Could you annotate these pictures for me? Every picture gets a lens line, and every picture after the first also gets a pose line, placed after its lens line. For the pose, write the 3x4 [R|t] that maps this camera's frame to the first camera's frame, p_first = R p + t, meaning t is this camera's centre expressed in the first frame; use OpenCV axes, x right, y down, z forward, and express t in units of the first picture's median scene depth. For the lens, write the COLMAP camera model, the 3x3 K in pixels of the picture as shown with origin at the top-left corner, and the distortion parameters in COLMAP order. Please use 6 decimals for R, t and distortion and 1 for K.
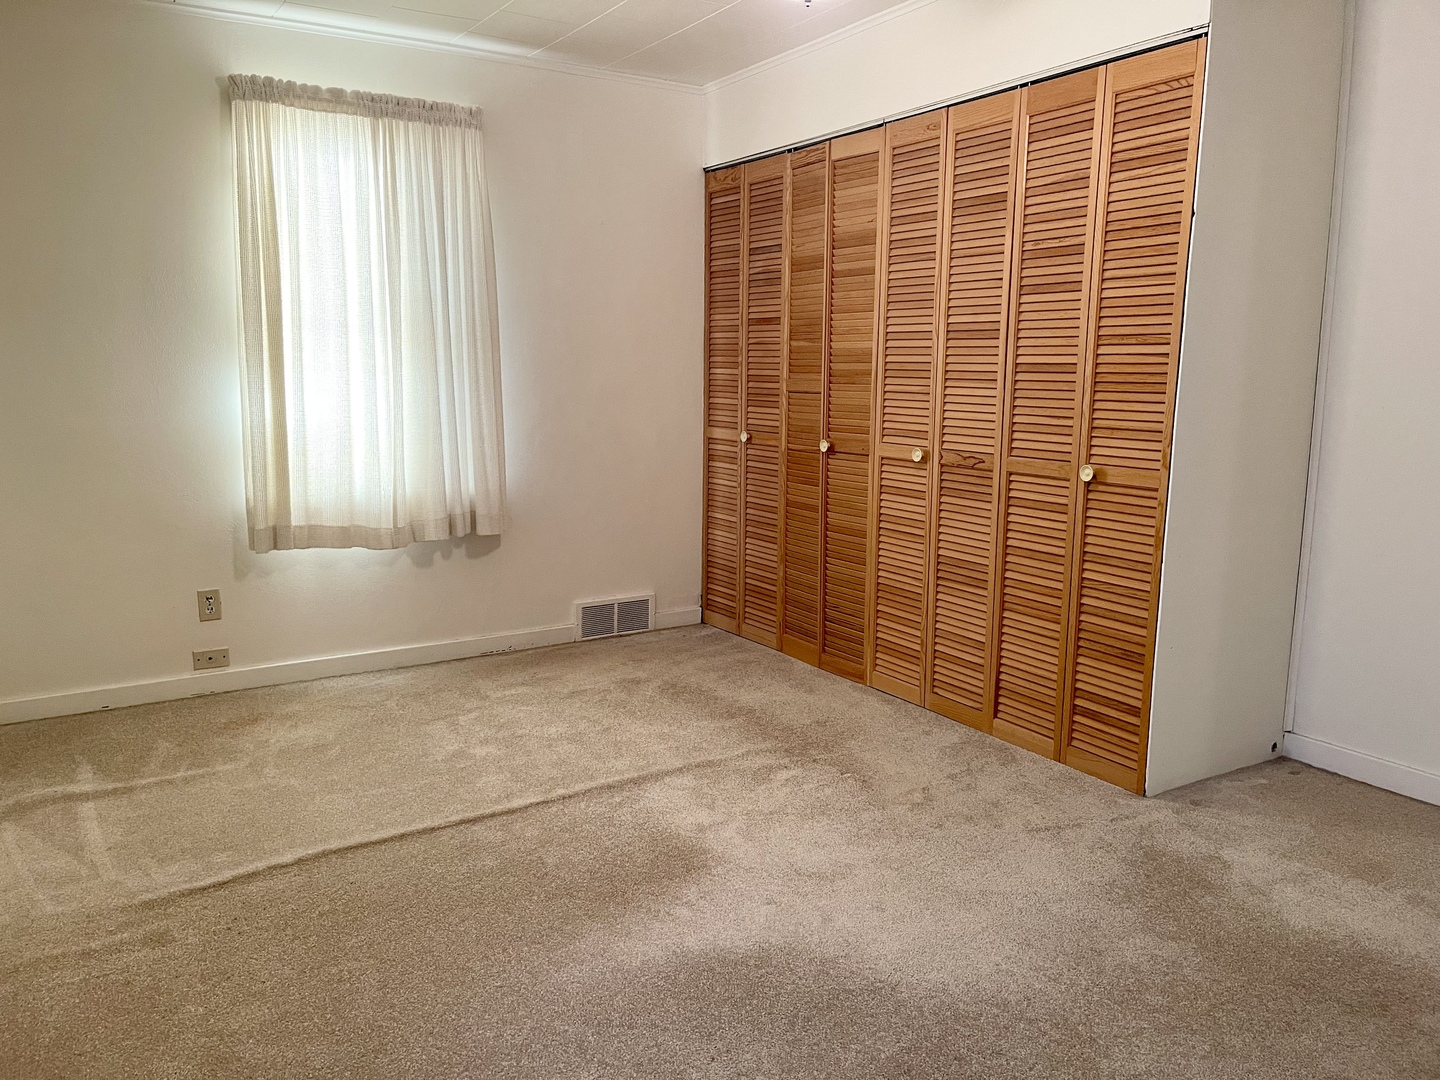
lens RADIAL K [[1085.2, 0, 730.7], [0, 1085.2, 545.7], [0, 0, 1]] dist [0.071518, -0.098425]
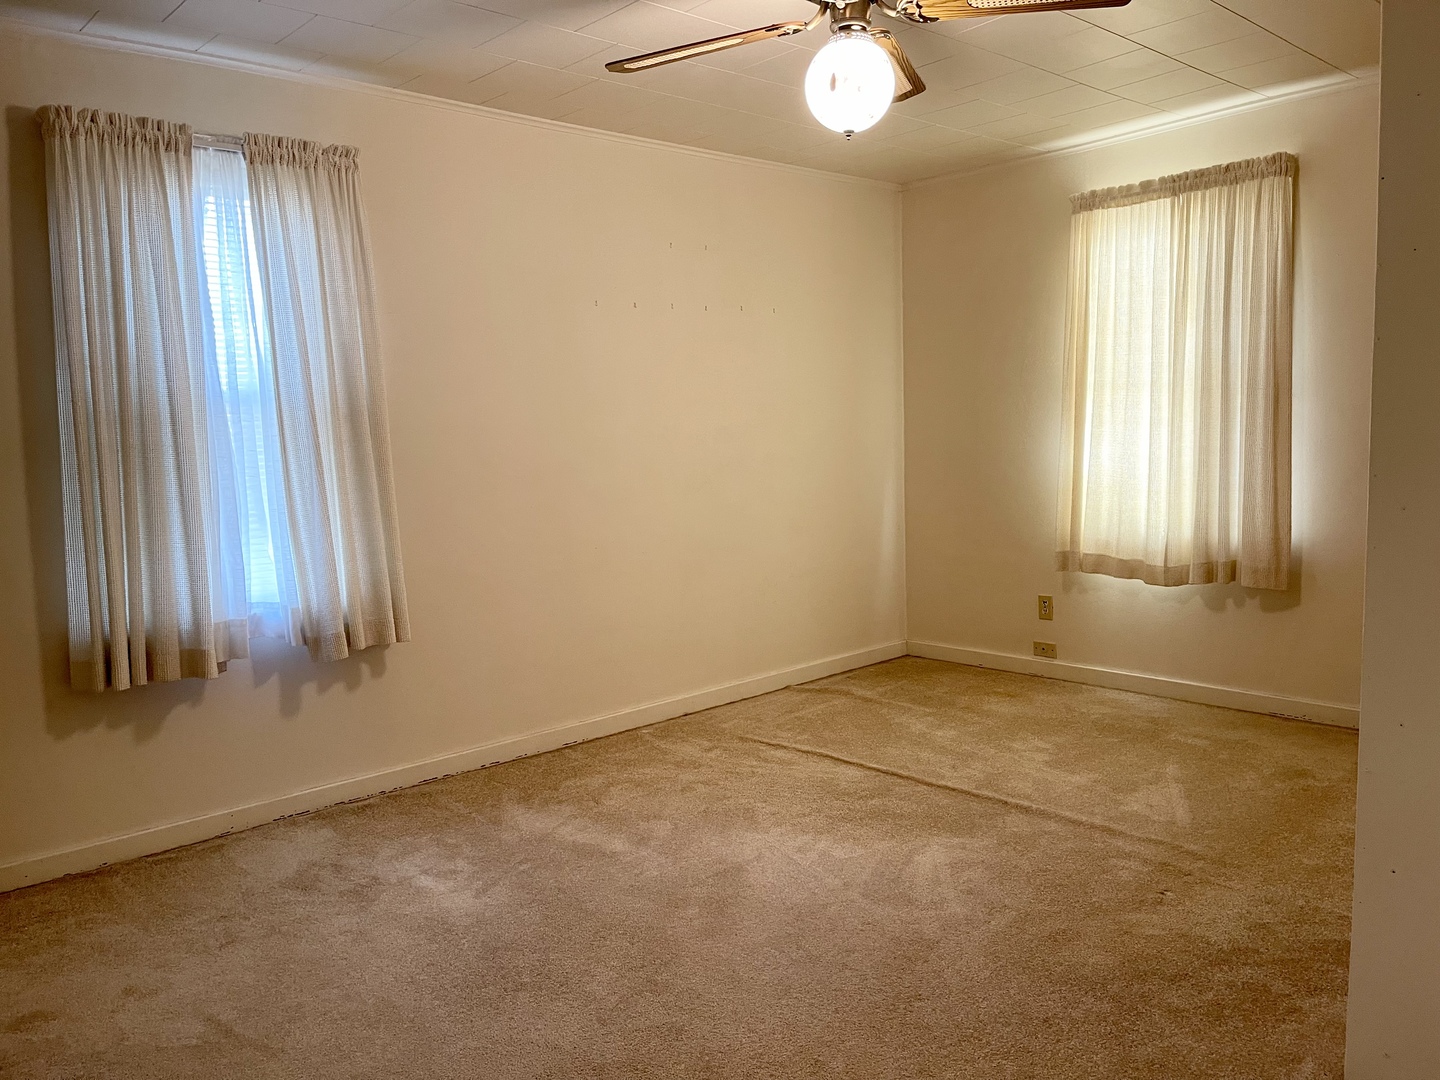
lens RADIAL K [[1085.2, 0, 730.7], [0, 1085.2, 545.7], [0, 0, 1]] dist [0.071518, -0.098425]
pose [[0.162814, 0.091566, -0.982399, 0.712278], [-0.129336, 0.989073, 0.070753, -0.060139], [0.978143, 0.115540, 0.172878, 0.403987]]
